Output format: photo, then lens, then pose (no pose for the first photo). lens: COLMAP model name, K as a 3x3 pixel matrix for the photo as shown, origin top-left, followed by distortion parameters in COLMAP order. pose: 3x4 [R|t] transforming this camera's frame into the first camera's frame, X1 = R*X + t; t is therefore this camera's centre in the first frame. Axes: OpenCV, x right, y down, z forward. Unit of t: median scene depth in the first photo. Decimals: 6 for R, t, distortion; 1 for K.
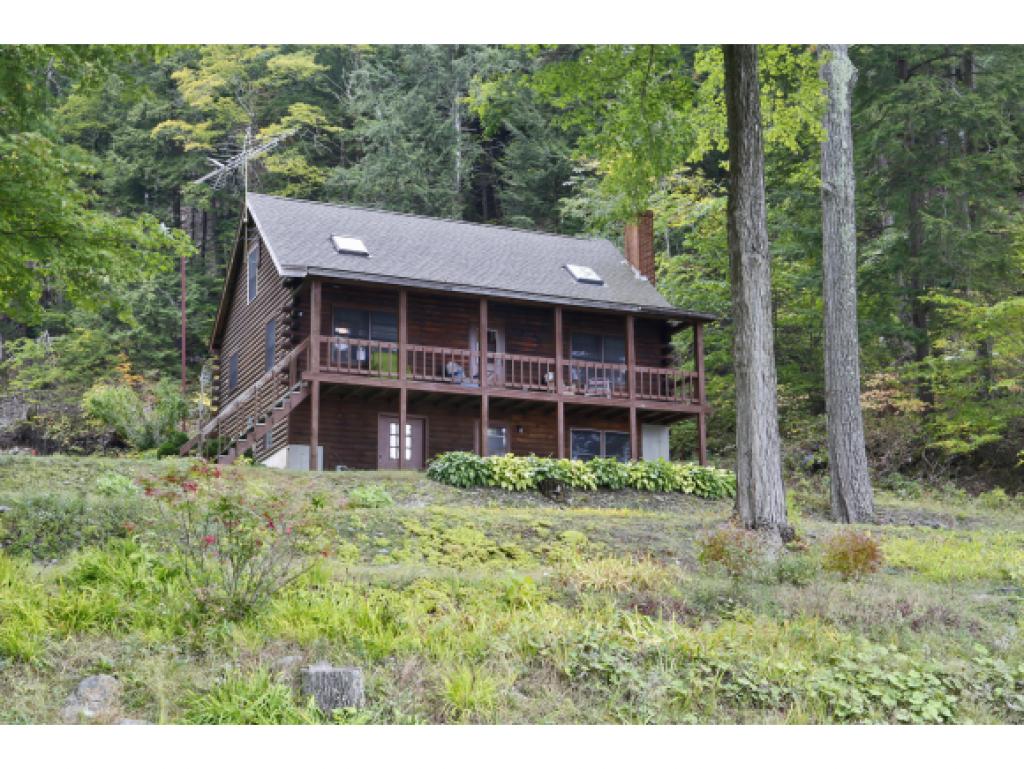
lens RADIAL K [[1489.6, 0, 510.8], [0, 1489.6, 380.8], [0, 0, 1]] dist [0.040495, 0.000000]
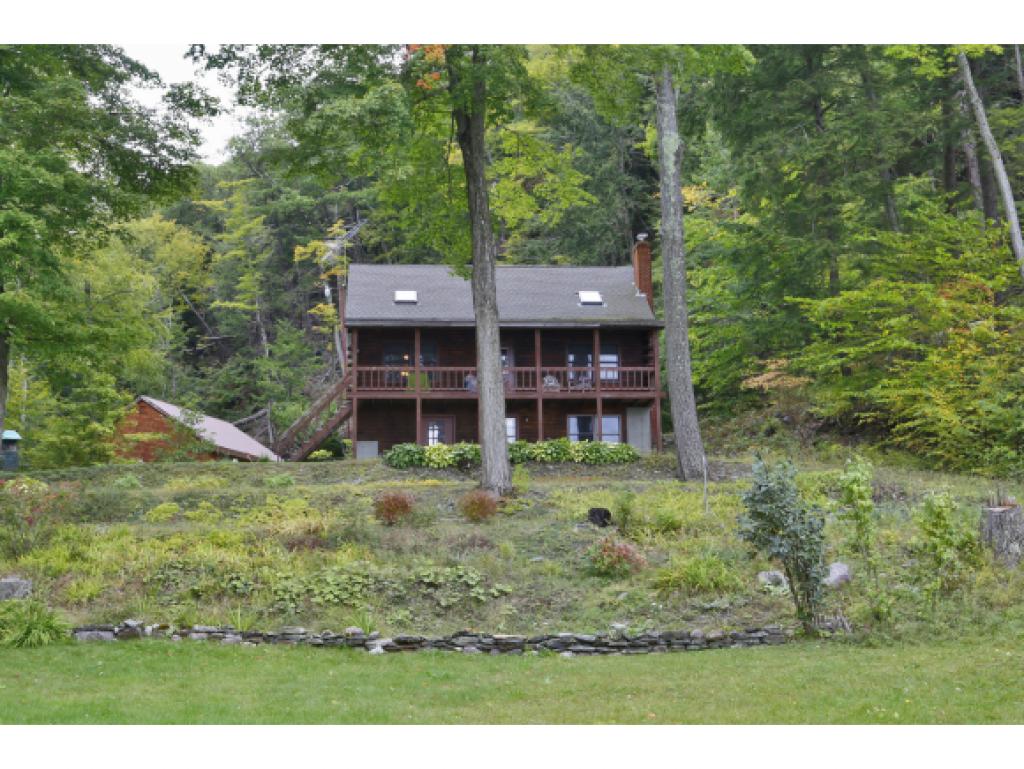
lens RADIAL K [[1317.2, 0, 509.9], [0, 1317.2, 385.1], [0, 0, 1]] dist [-0.002258, 0.000000]
pose [[0.944754, -0.073406, -0.319455, 0.455695], [0.080086, 0.996757, 0.007808, -0.011253], [0.317846, -0.032960, 0.947569, -0.186423]]
